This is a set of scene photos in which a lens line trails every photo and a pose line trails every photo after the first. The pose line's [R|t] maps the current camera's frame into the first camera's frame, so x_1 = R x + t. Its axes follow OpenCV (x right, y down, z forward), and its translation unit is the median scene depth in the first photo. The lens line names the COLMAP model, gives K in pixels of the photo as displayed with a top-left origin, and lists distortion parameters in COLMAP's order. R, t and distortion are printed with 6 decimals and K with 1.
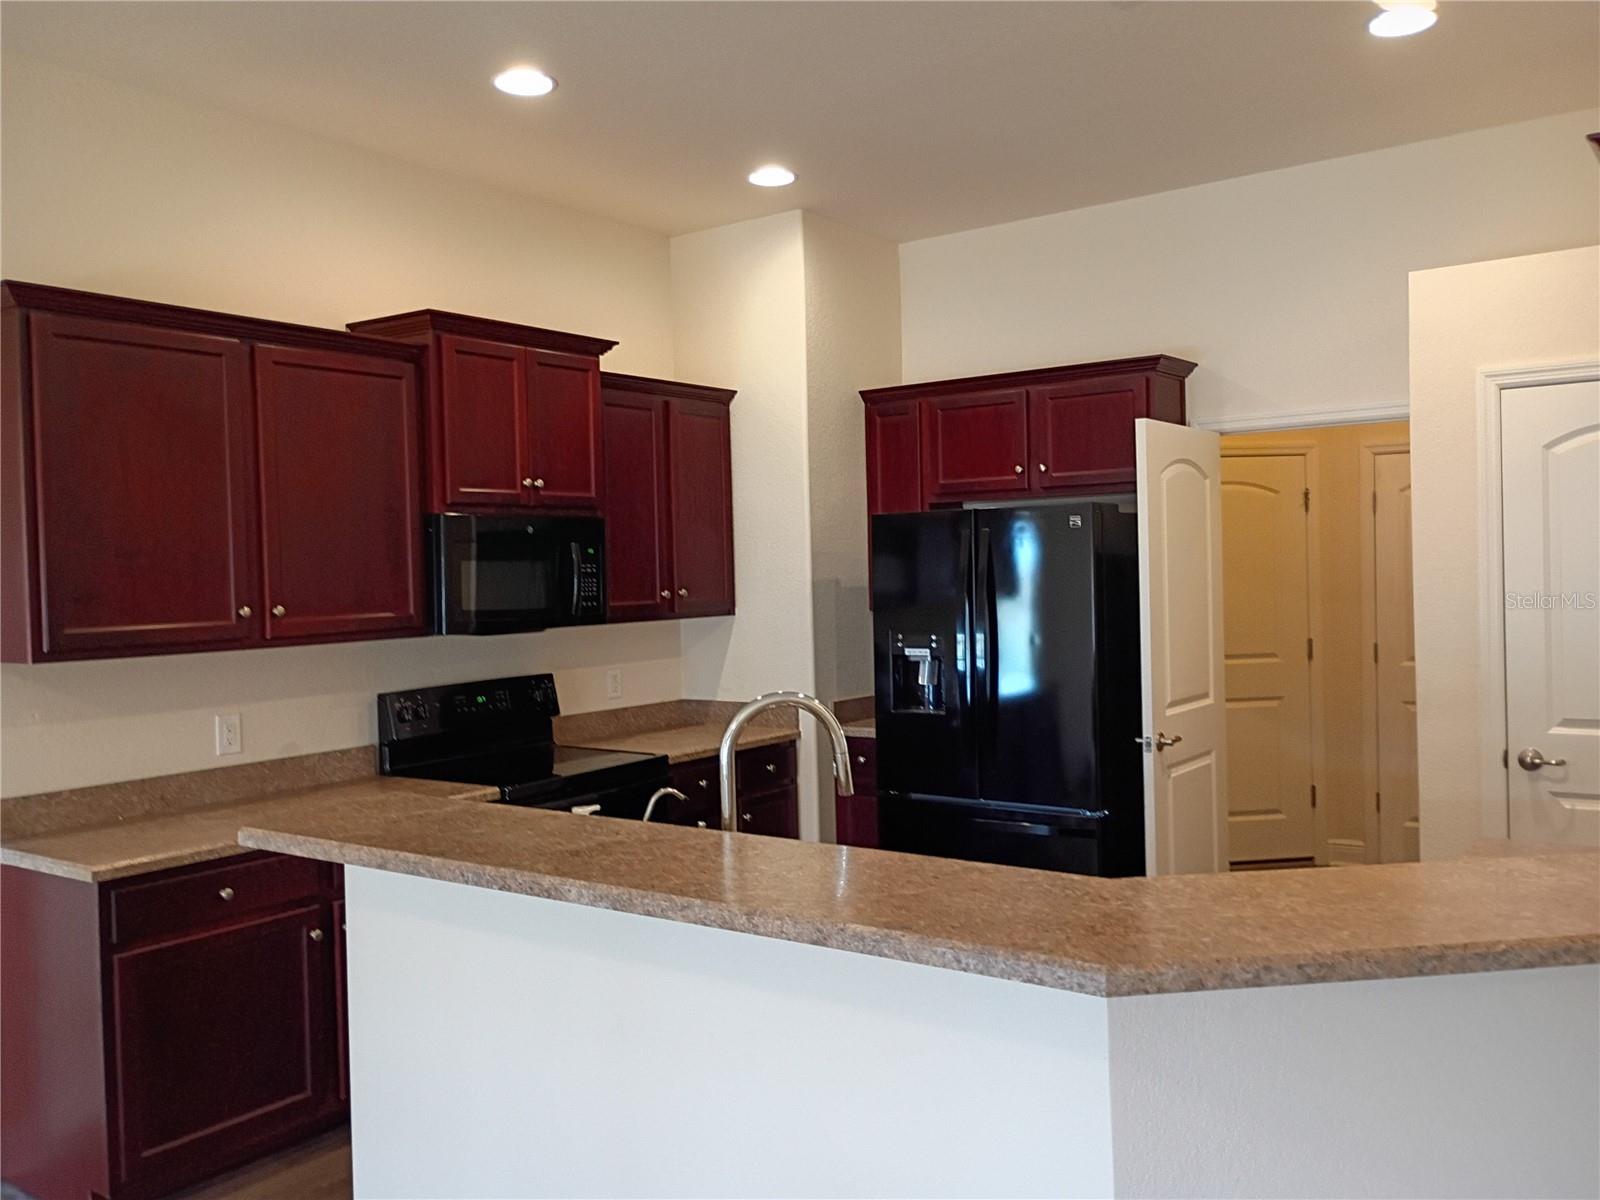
lens RADIAL K [[1346.5, 0, 800.0], [0, 1346.5, 600.0], [0, 0, 1]] dist [0.037218, -0.004432]
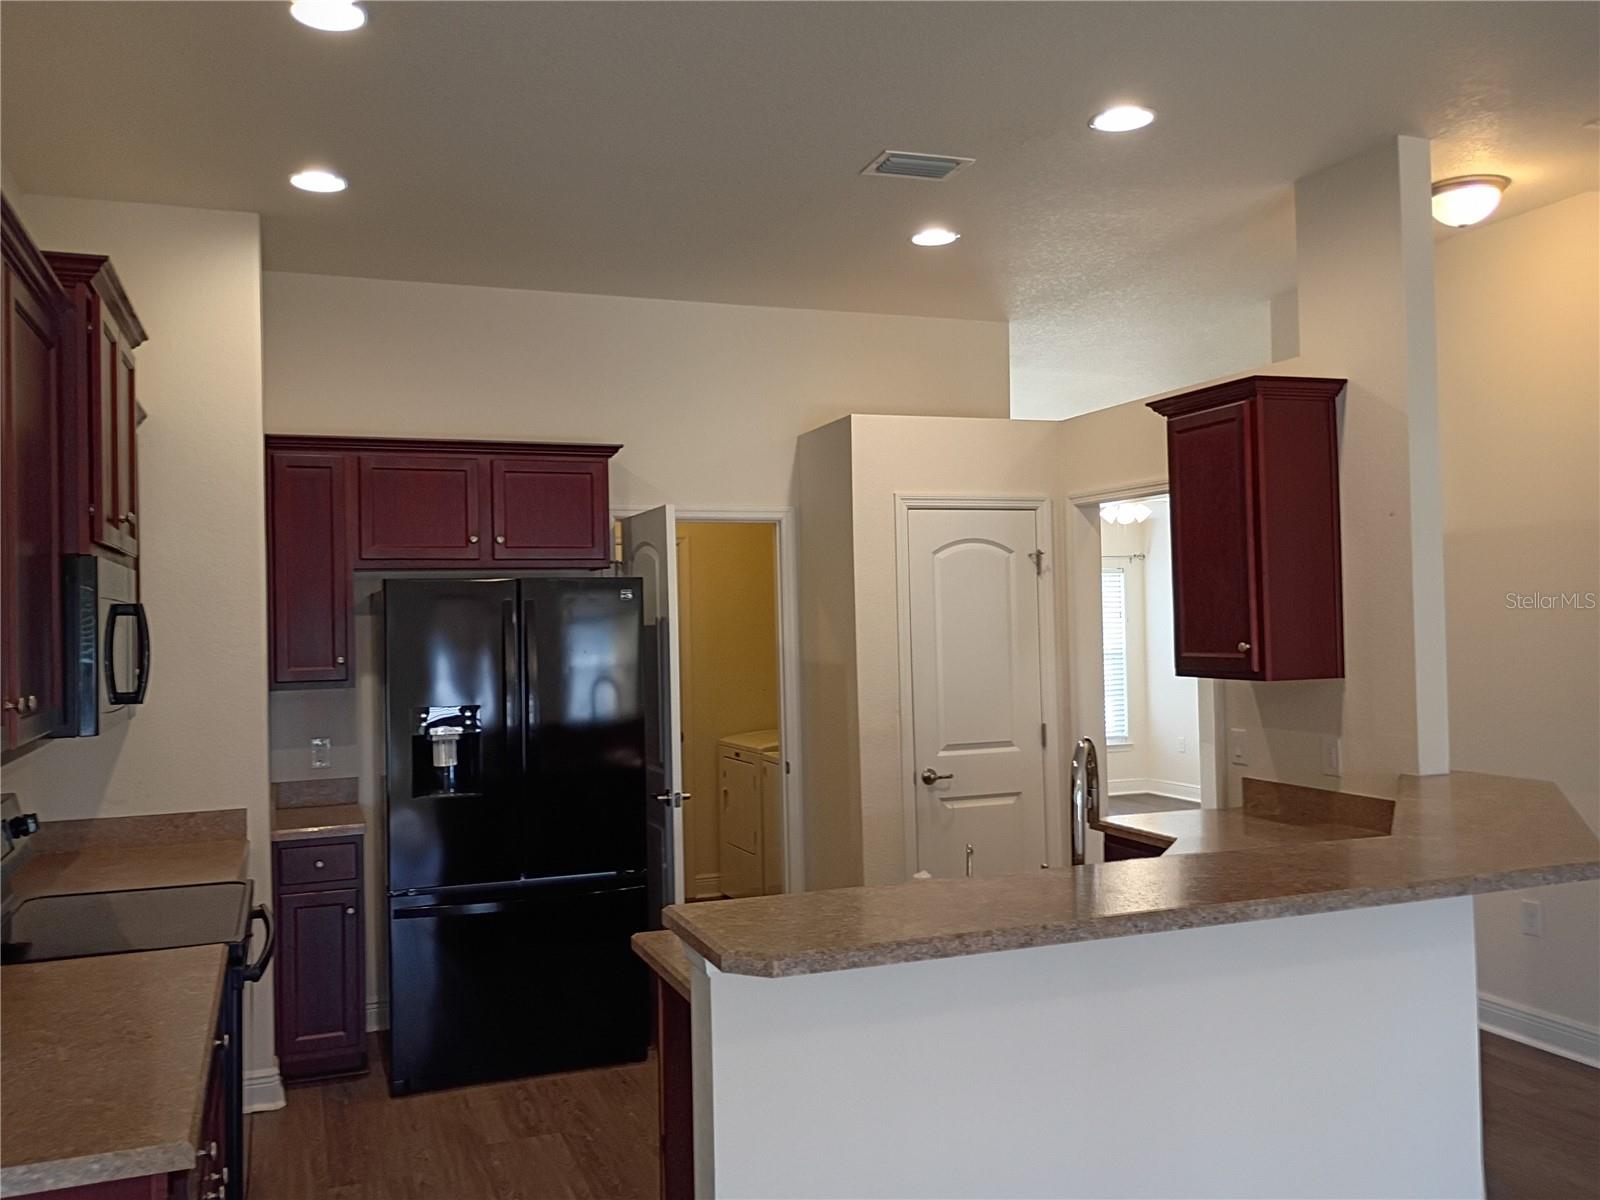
lens RADIAL K [[1346.5, 0, 800.0], [0, 1346.5, 600.0], [0, 0, 1]] dist [0.037218, -0.004432]
pose [[0.540108, 0.026254, 0.841186, -0.698812], [0.026963, 0.998460, -0.048475, 0.000632], [-0.841164, 0.048862, 0.538569, 0.364683]]
